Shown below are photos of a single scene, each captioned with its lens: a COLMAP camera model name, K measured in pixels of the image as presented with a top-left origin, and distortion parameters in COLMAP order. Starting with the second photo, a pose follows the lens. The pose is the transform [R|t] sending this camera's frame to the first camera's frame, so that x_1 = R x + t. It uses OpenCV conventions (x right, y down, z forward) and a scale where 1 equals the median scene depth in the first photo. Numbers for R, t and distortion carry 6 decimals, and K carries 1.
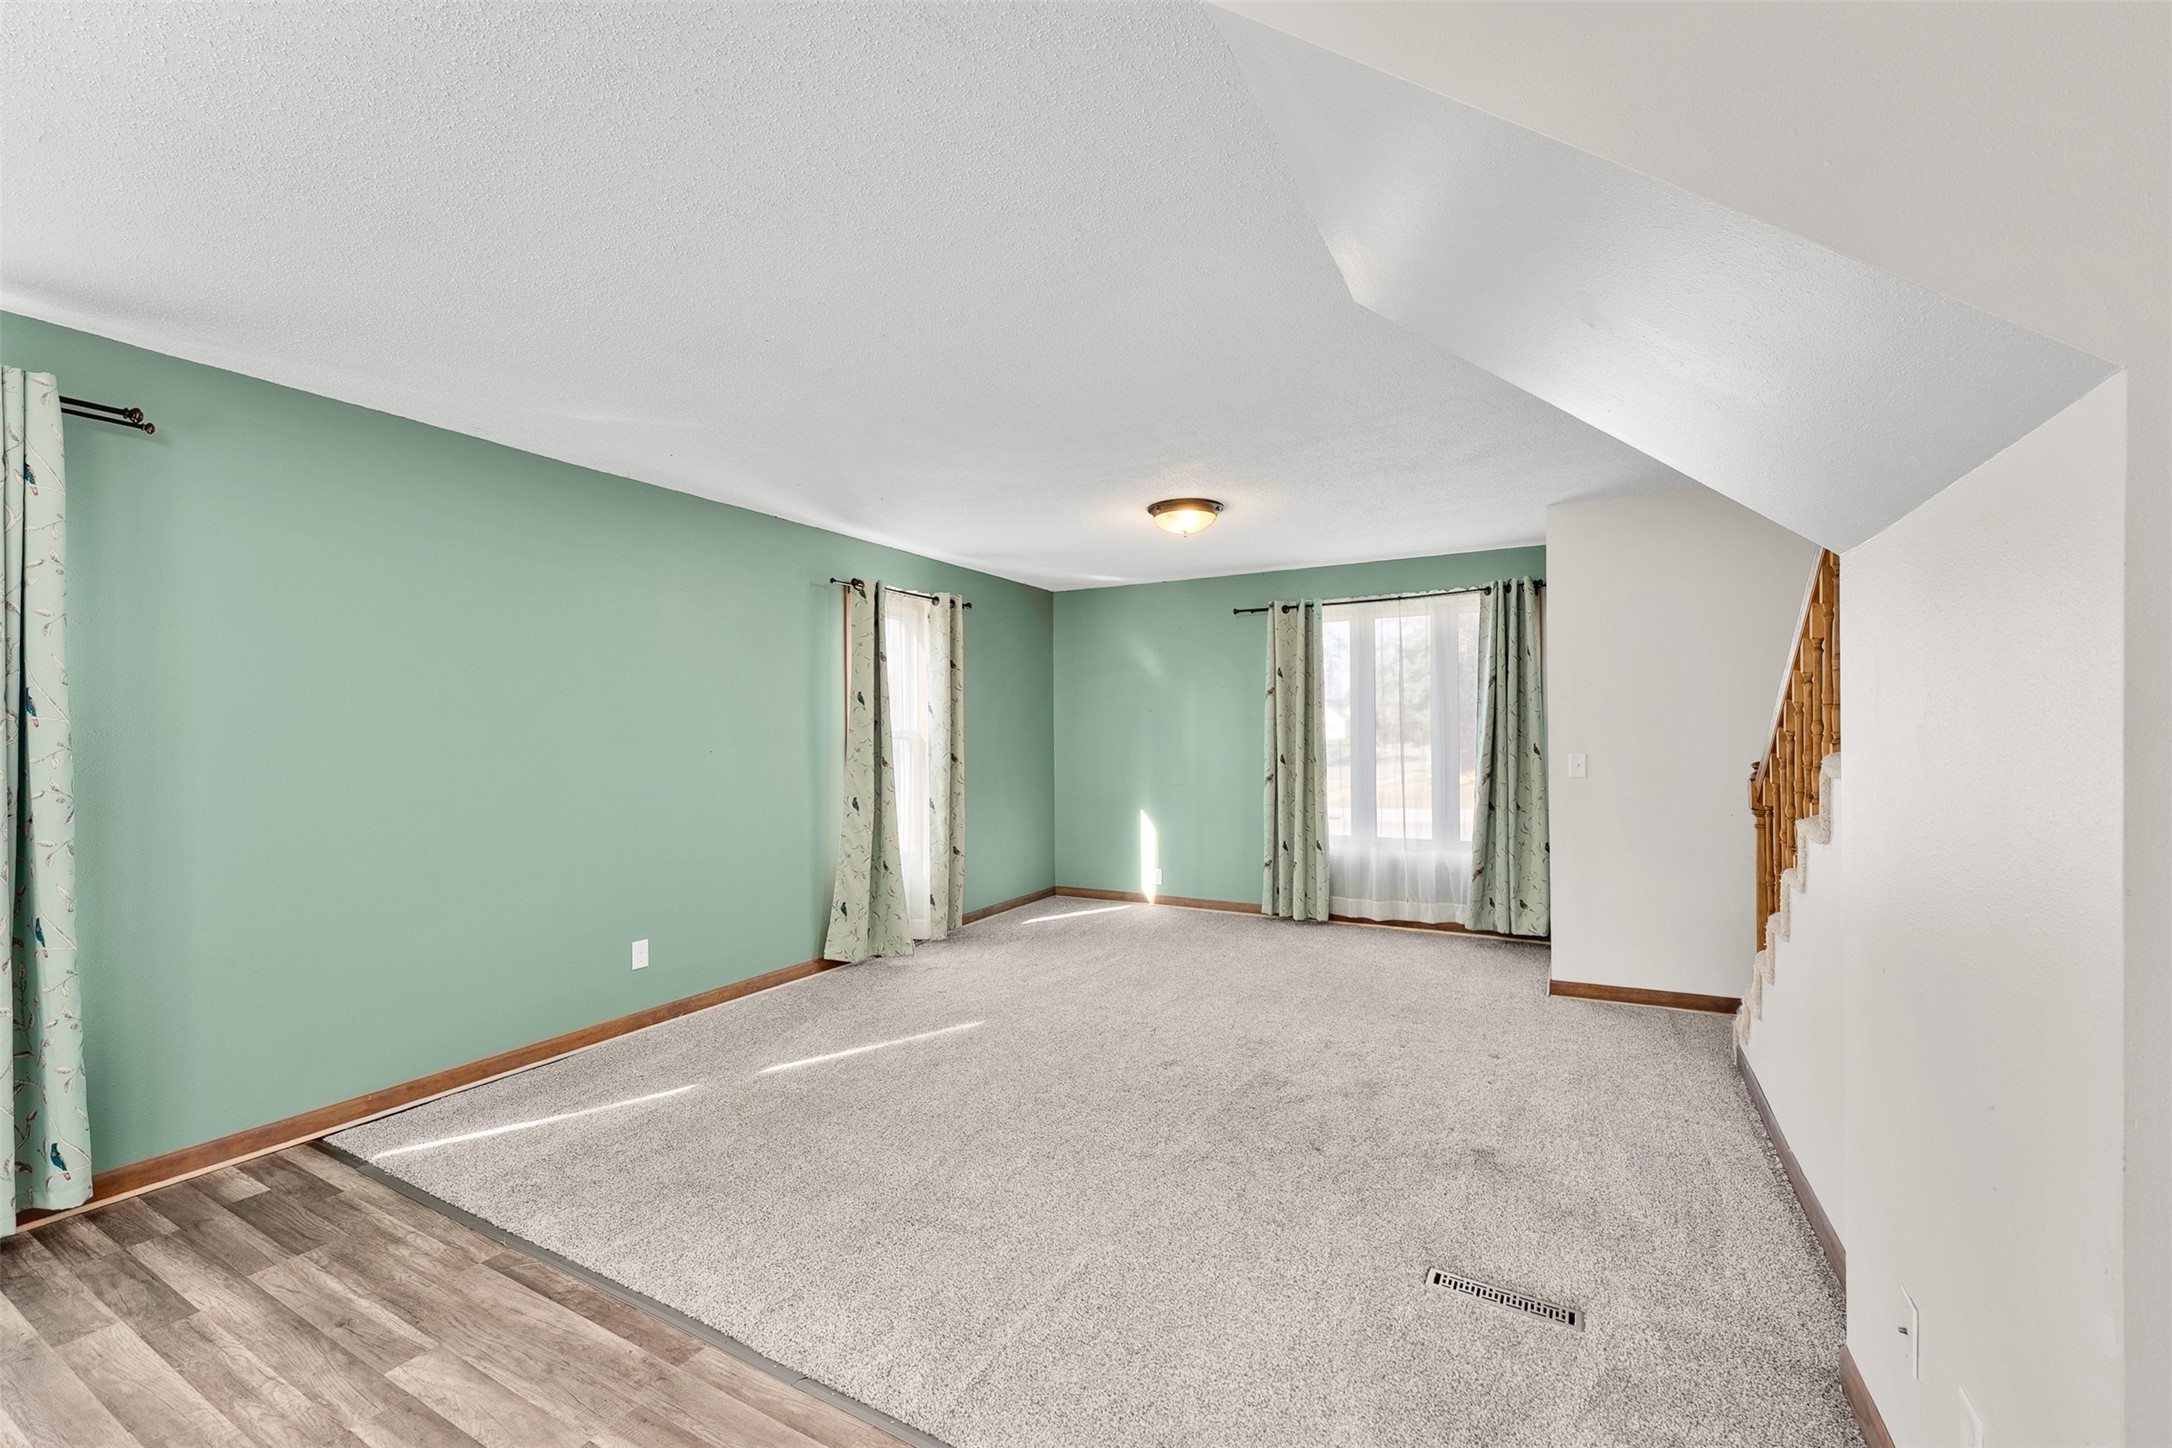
lens RADIAL K [[887.3, 0, 1081.7], [0, 887.3, 727.0], [0, 0, 1]] dist [-0.001901, -0.000413]
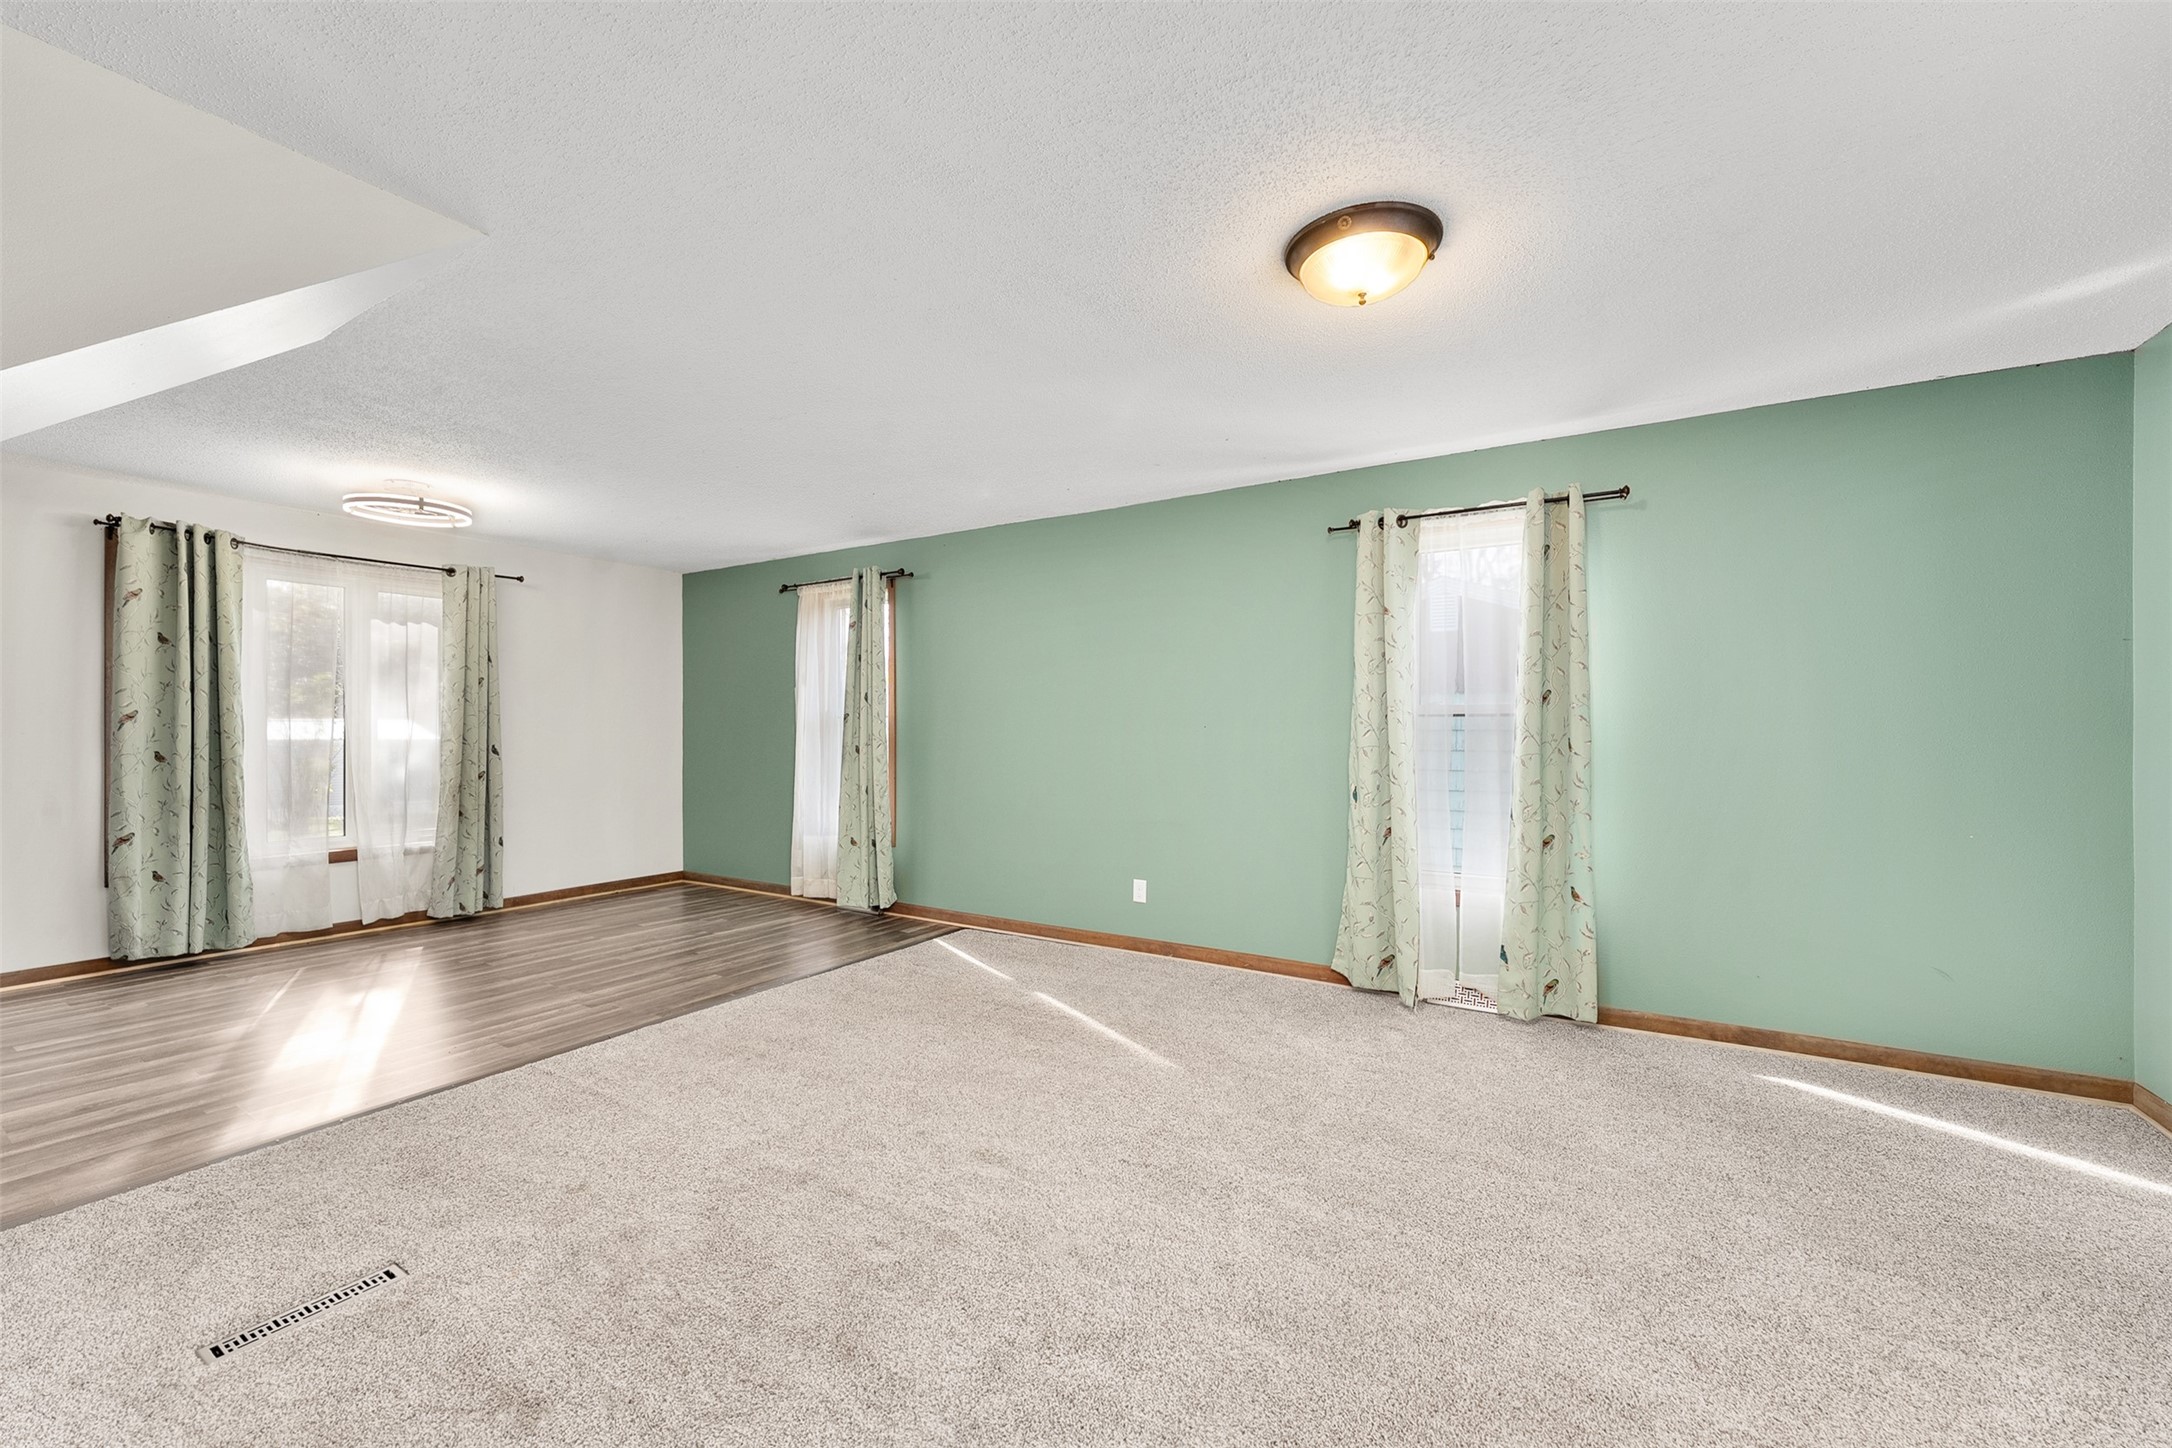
lens RADIAL K [[869.9, 0, 1078.3], [0, 869.9, 727.7], [0, 0, 1]] dist [0.000849, 0.000037]
pose [[-0.056781, 0.004453, -0.998377, 0.514039], [0.005010, 0.999979, 0.004175, 0.019014], [0.998374, -0.004765, -0.056802, 0.720621]]
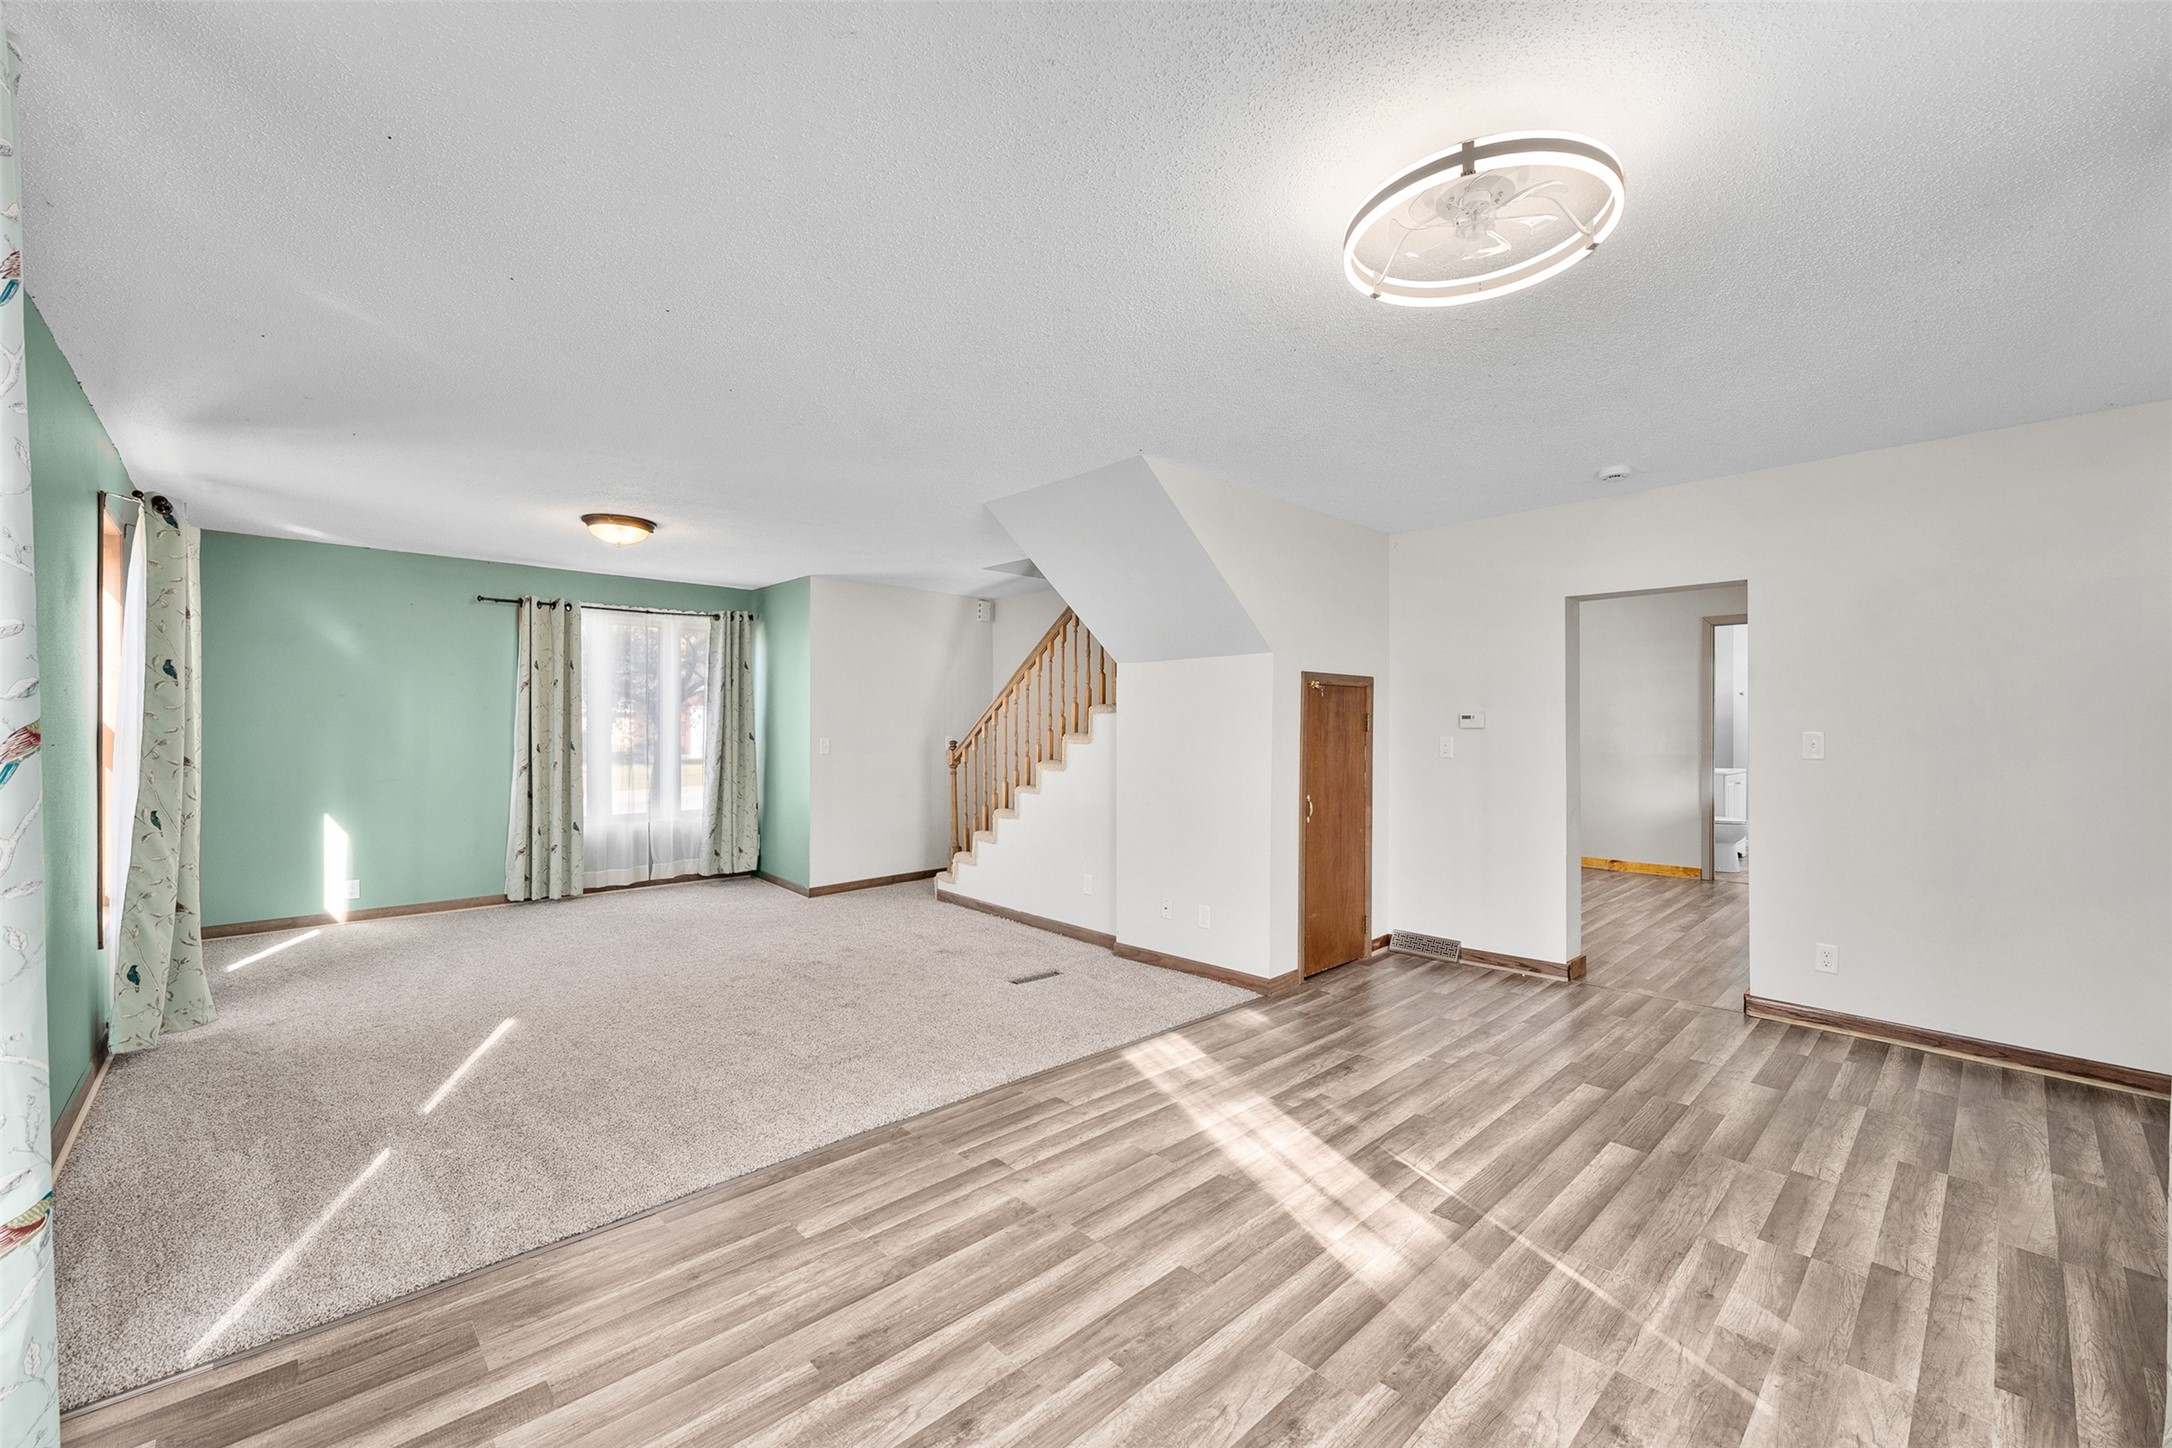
lens RADIAL K [[869.9, 0, 1078.3], [0, 869.9, 727.7], [0, 0, 1]] dist [0.000849, 0.000037]
pose [[0.306354, 0.004659, 0.951906, -0.620891], [-0.012311, 0.999924, -0.000932, 0.005470], [-0.951838, -0.011434, 0.306388, 0.093126]]
